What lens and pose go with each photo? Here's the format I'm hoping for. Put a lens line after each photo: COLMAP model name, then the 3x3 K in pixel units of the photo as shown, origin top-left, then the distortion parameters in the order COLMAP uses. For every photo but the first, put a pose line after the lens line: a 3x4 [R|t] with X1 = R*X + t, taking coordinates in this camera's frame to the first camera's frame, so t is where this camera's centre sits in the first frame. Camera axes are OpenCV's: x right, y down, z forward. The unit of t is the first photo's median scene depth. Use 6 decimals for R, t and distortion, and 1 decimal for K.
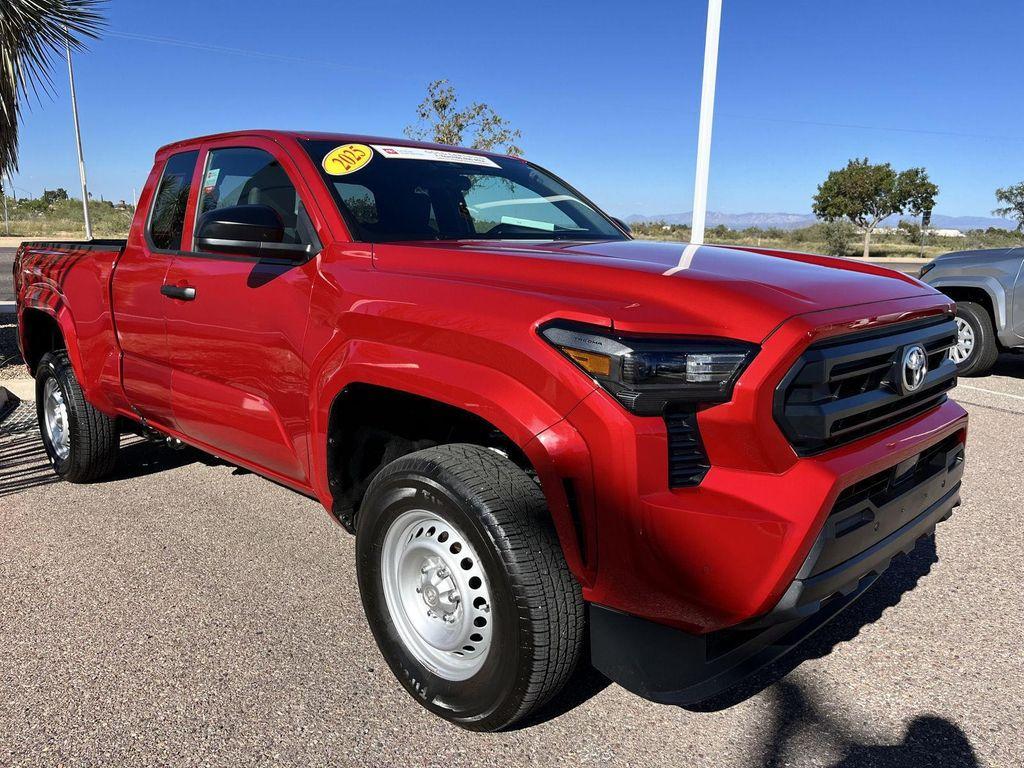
lens RADIAL K [[767.7, 0, 513.6], [0, 767.7, 388.4], [0, 0, 1]] dist [0.066899, -0.103890]
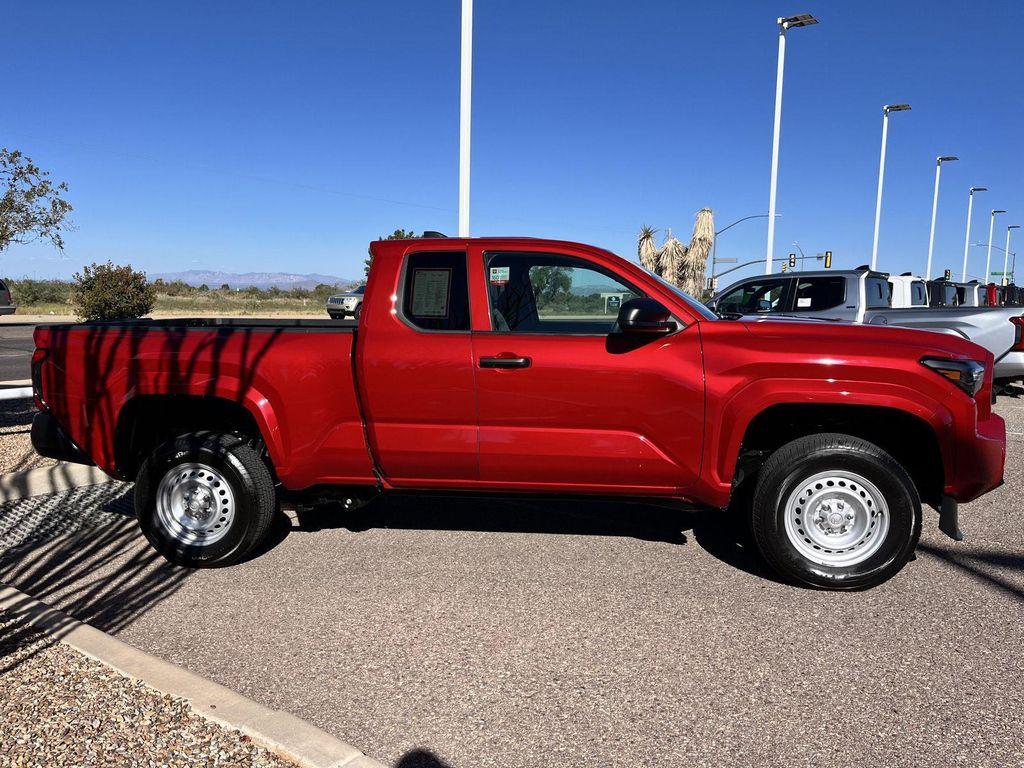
lens RADIAL K [[767.7, 0, 513.6], [0, 767.7, 388.4], [0, 0, 1]] dist [0.066899, -0.103890]
pose [[0.831610, -0.077079, 0.549984, -1.592130], [0.118163, 0.992204, -0.039614, -0.042346], [-0.542643, 0.097931, 0.834235, -0.092264]]
